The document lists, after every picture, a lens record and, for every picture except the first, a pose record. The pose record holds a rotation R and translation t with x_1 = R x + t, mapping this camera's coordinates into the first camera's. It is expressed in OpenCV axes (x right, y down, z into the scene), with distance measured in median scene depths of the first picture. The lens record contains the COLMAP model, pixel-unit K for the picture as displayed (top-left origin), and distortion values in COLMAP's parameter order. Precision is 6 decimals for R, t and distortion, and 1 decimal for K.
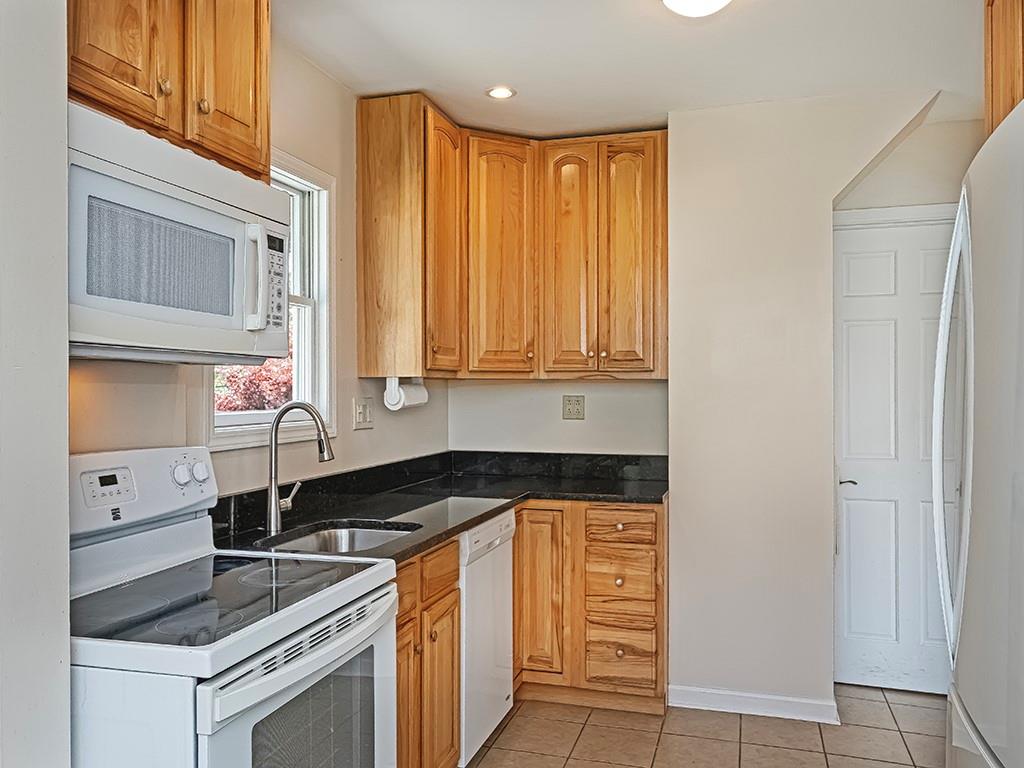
lens RADIAL K [[796.2, 0, 512.0], [0, 796.2, 384.0], [0, 0, 1]] dist [-0.000630, -0.000324]
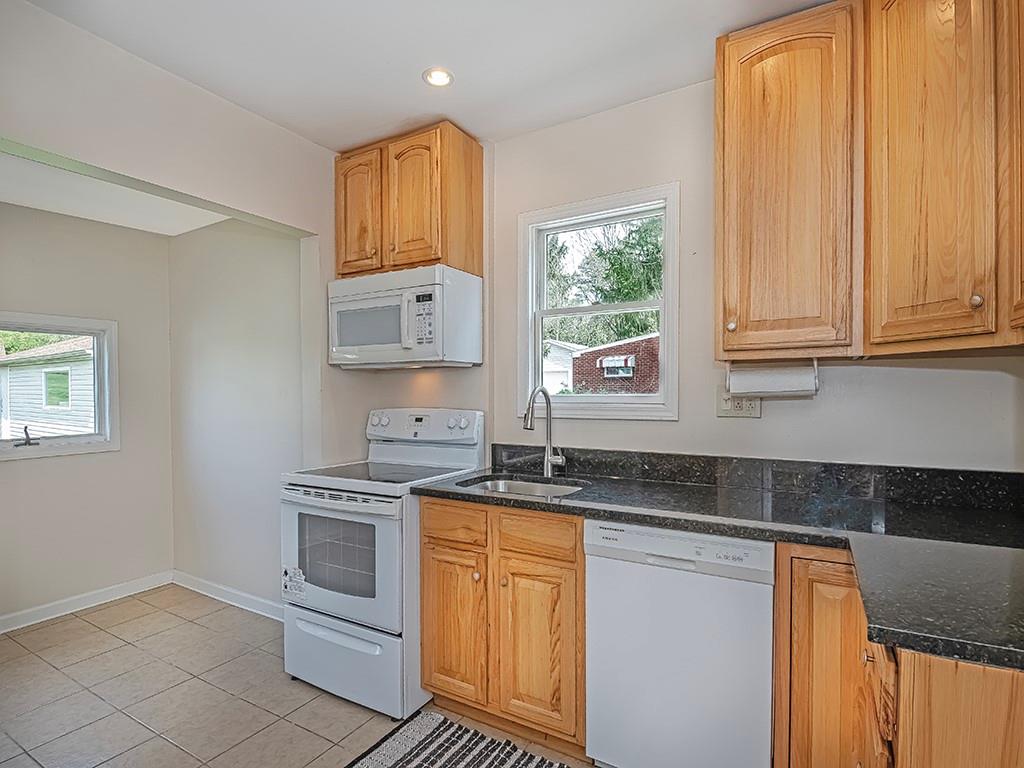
lens RADIAL K [[534.4, 0, 512.0], [0, 534.4, 384.0], [0, 0, 1]] dist [-0.000678, -0.000124]
pose [[-0.247498, -0.011466, -0.968821, 0.664280], [0.008458, 0.999866, -0.013995, 0.030431], [0.968852, -0.011658, -0.247368, 1.192359]]
